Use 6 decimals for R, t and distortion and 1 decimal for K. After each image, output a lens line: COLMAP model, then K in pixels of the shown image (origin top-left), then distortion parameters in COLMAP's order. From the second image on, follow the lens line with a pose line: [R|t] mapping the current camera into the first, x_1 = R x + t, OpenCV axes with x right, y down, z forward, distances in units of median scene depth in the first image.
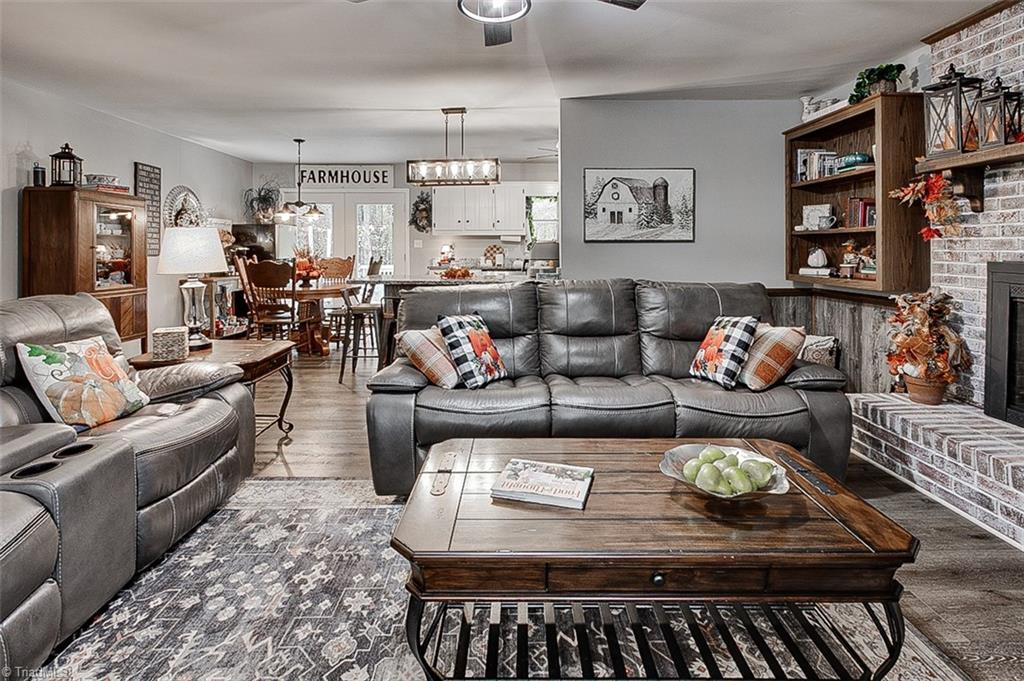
lens RADIAL K [[529.6, 0, 542.3], [0, 529.6, 249.4], [0, 0, 1]] dist [-0.007090, -0.001331]
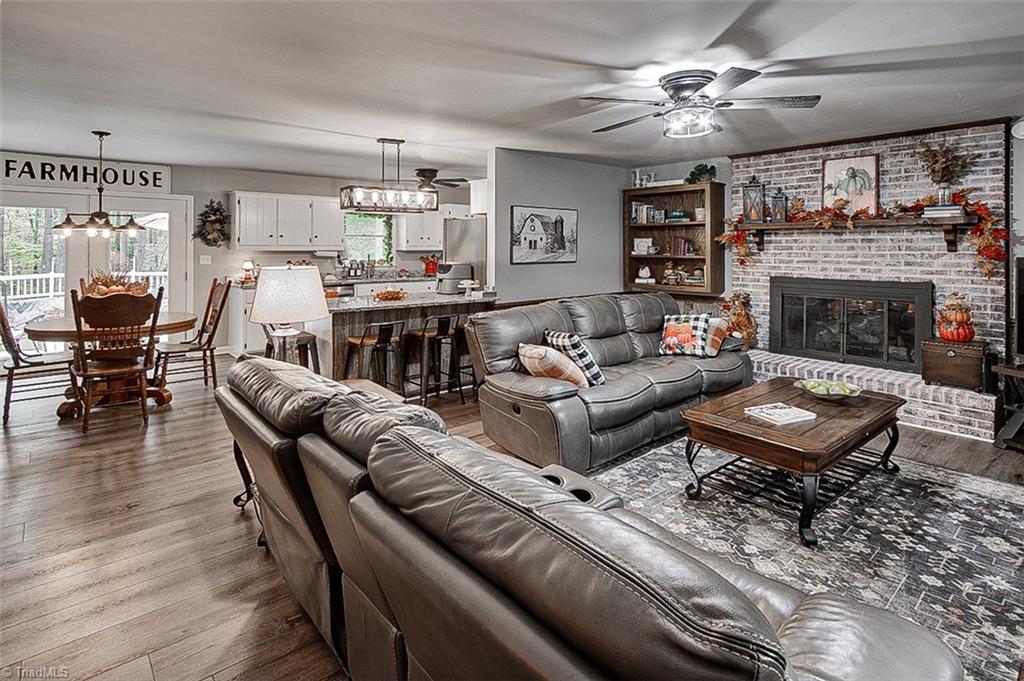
lens RADIAL K [[487.3, 0, 538.6], [0, 487.3, 246.3], [0, 0, 1]] dist [-0.004777, 0.001778]
pose [[0.772350, 0.000743, 0.635197, -0.631442], [0.003491, 0.999979, -0.005414, -0.052586], [-0.635188, 0.006399, 0.772331, 0.073969]]
